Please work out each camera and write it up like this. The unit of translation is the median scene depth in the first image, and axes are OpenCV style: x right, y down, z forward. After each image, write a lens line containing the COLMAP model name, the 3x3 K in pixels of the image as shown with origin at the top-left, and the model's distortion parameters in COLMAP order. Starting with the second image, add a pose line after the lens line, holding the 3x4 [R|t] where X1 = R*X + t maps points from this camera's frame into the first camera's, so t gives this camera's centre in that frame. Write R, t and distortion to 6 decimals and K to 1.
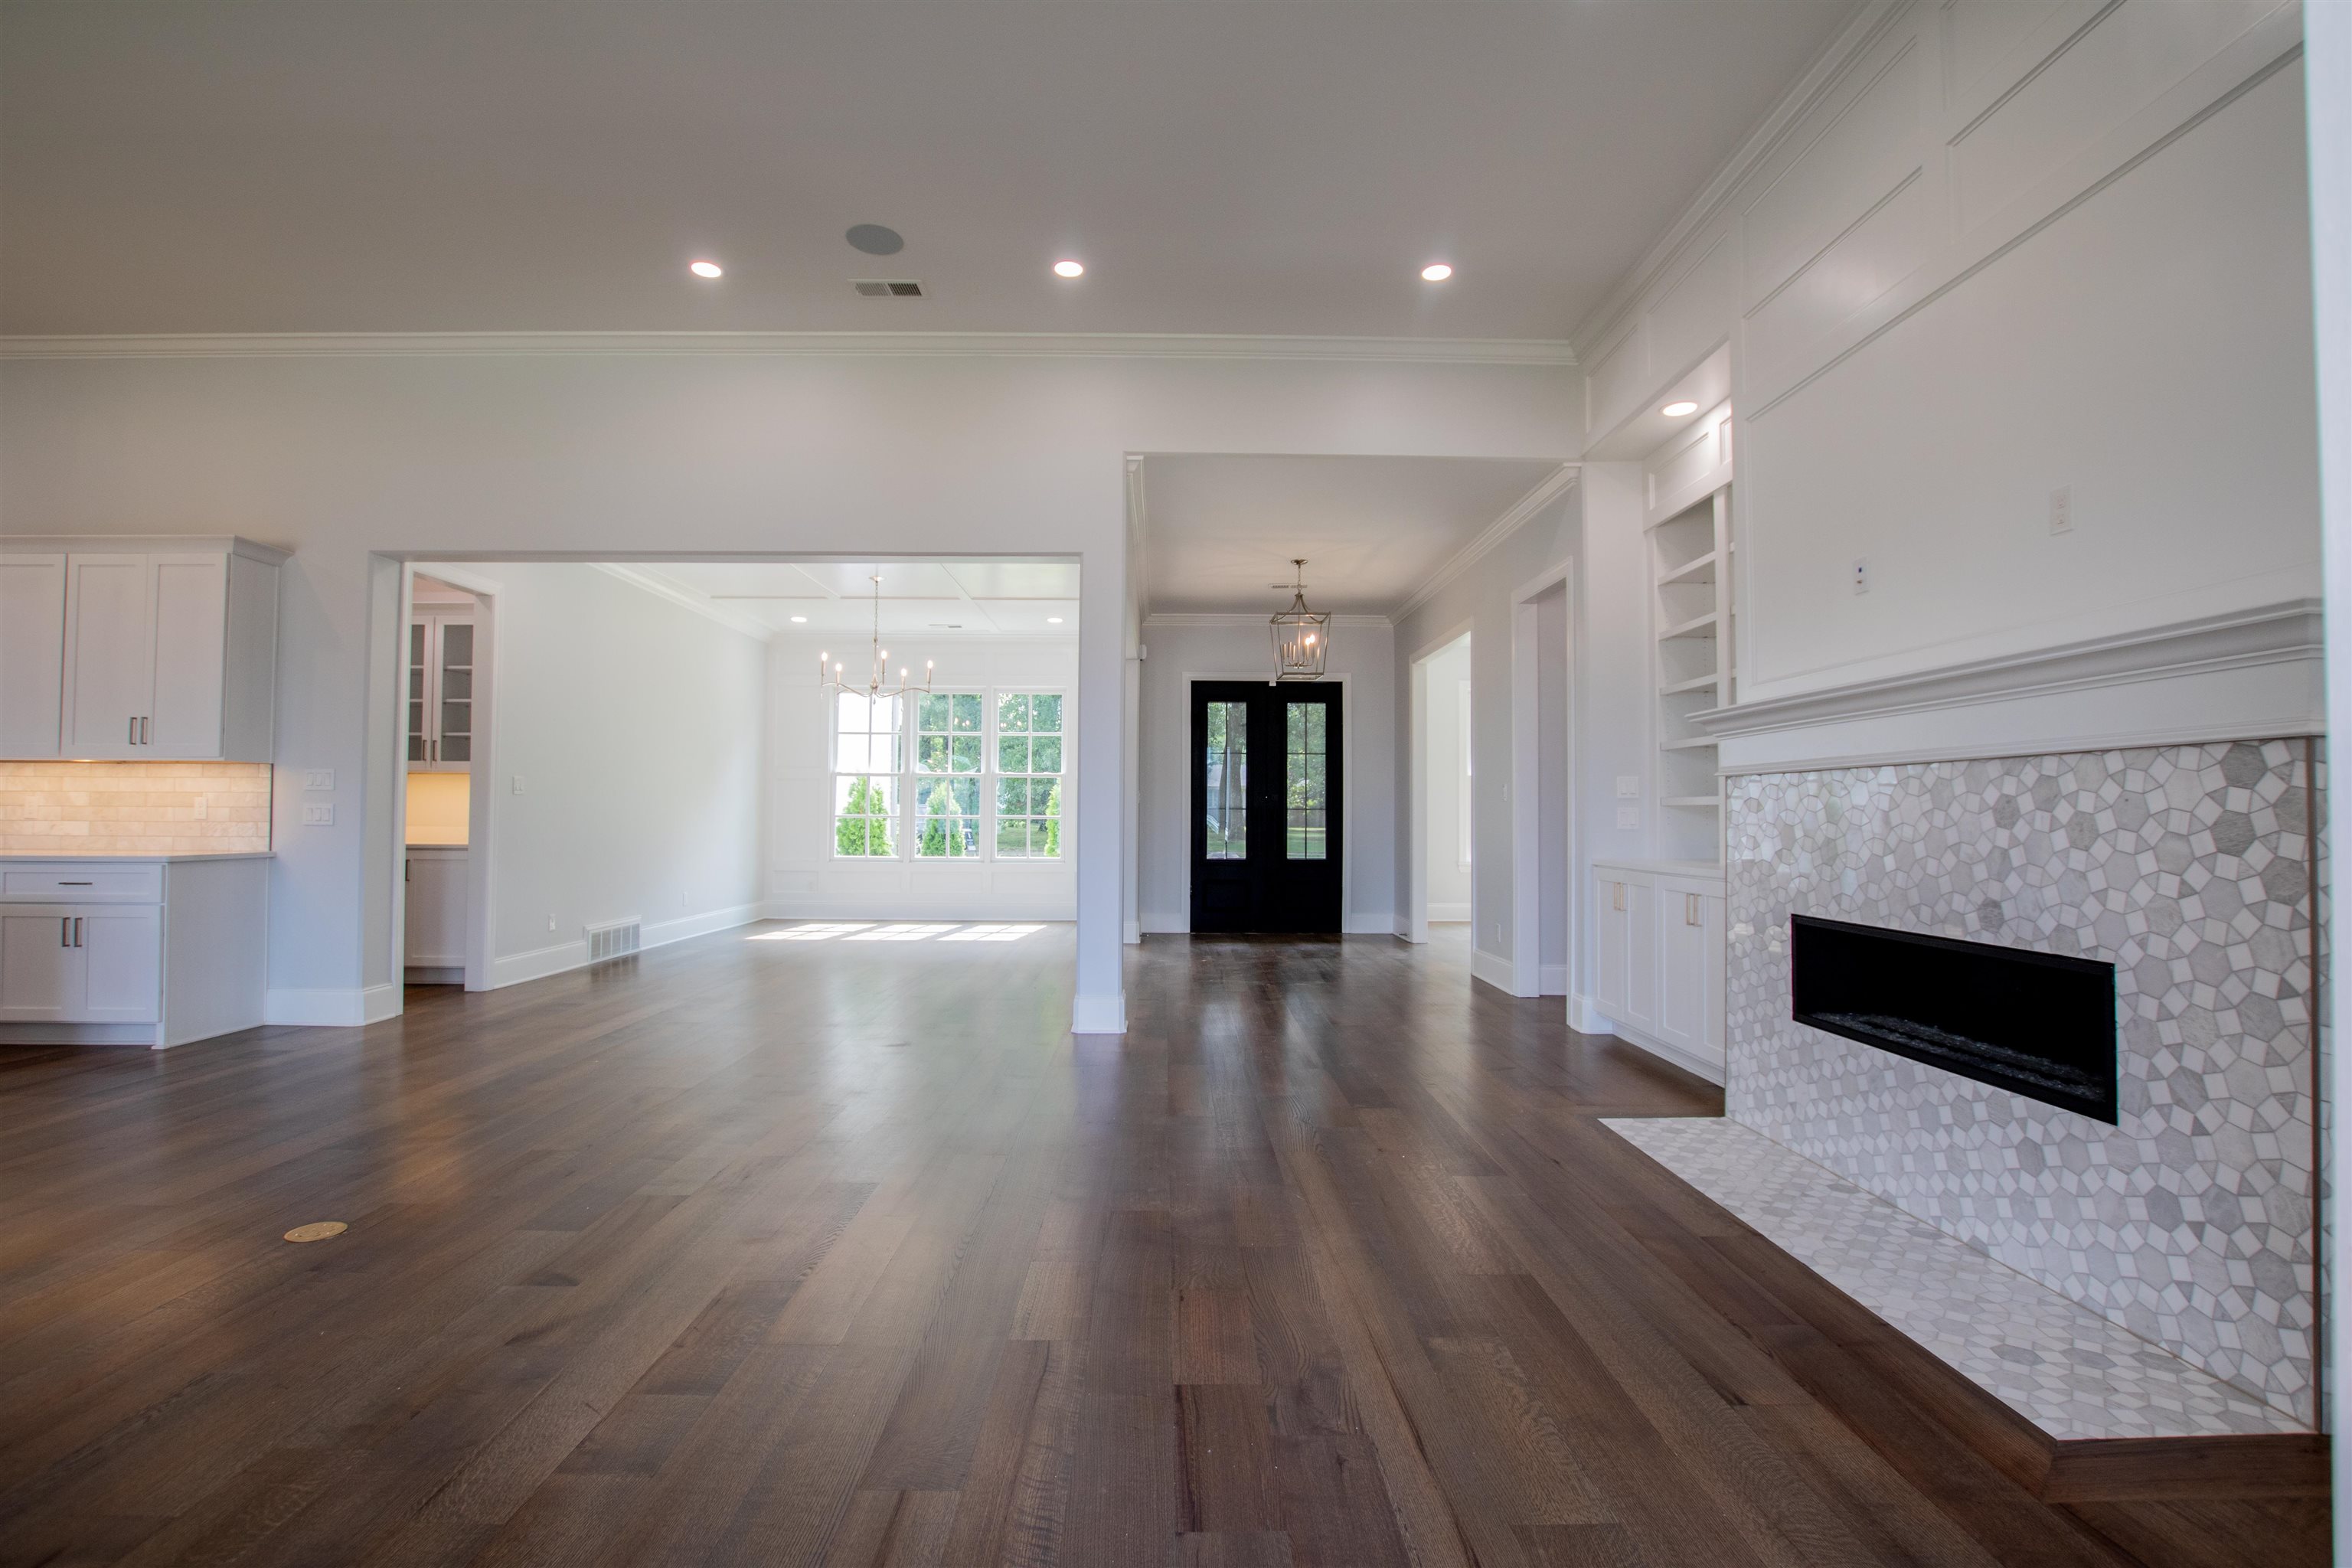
lens RADIAL K [[1091.9, 0, 1173.0], [0, 1091.9, 784.8], [0, 0, 1]] dist [-0.035648, 0.005931]
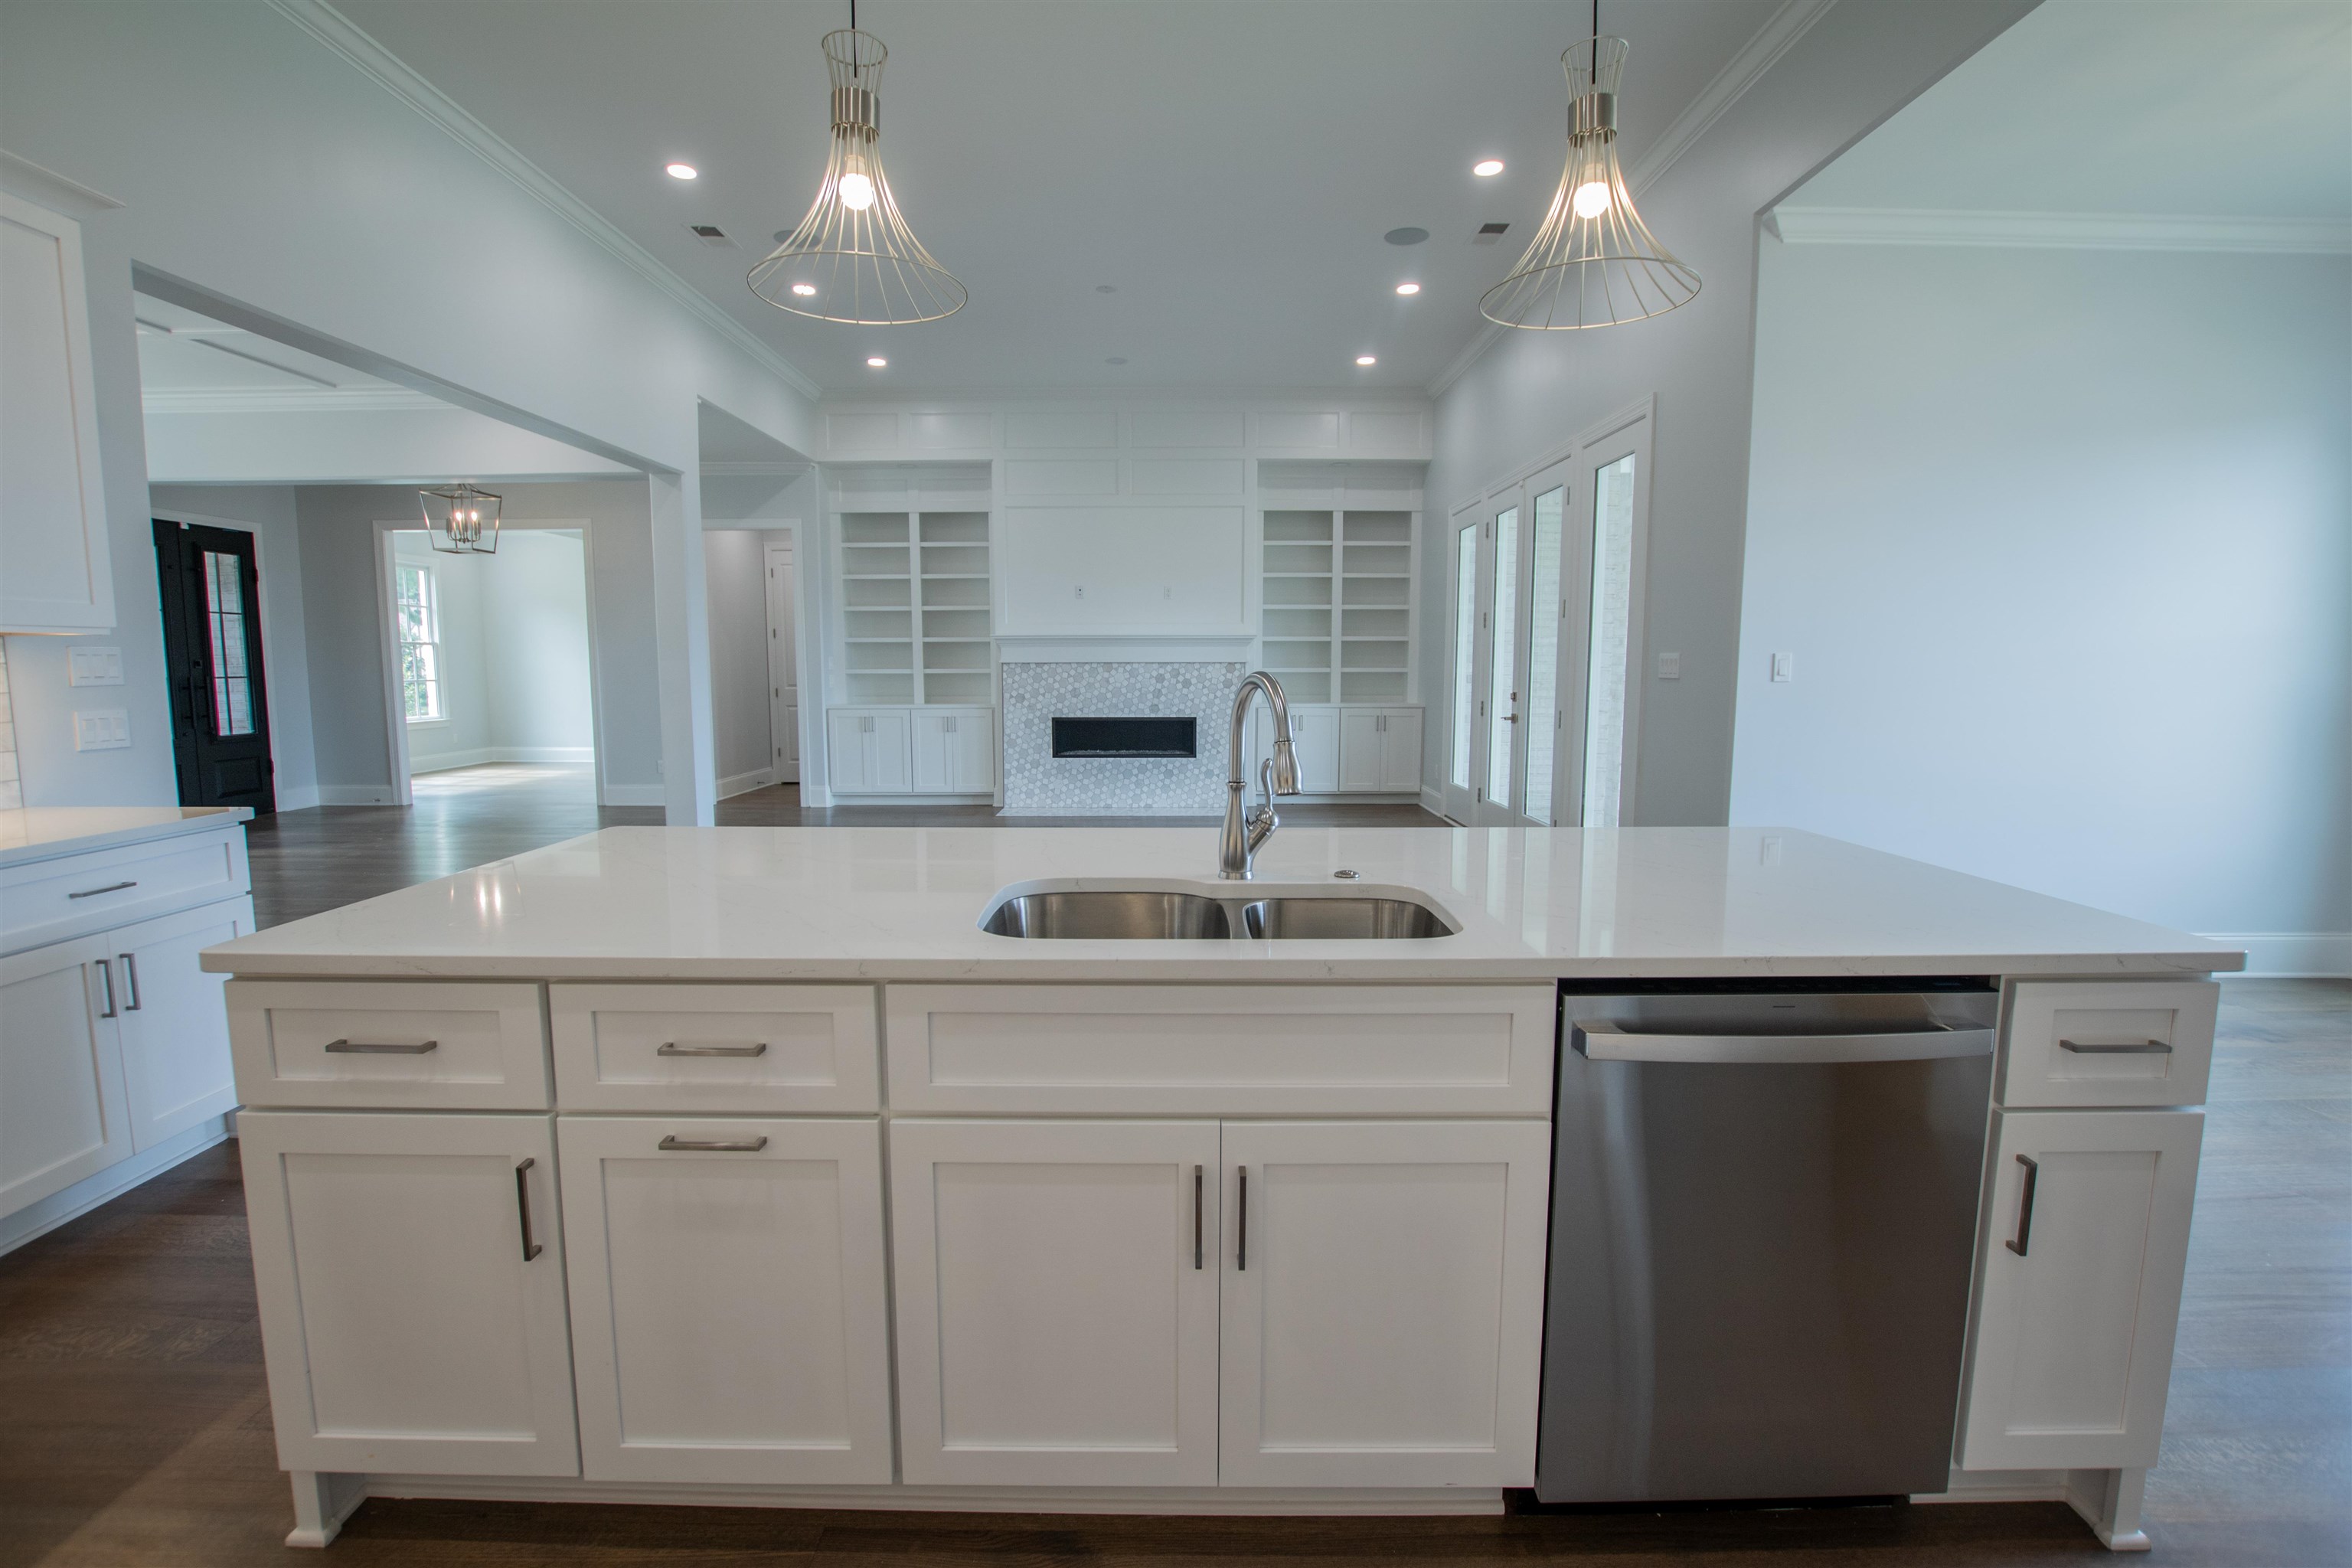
lens RADIAL K [[1091.9, 0, 1173.0], [0, 1091.9, 784.8], [0, 0, 1]] dist [-0.035648, 0.005931]
pose [[0.009698, -0.116617, 0.993130, -2.633361], [-0.027376, 0.992773, 0.116843, -0.044258], [-0.999578, -0.028321, 0.006435, 0.875277]]
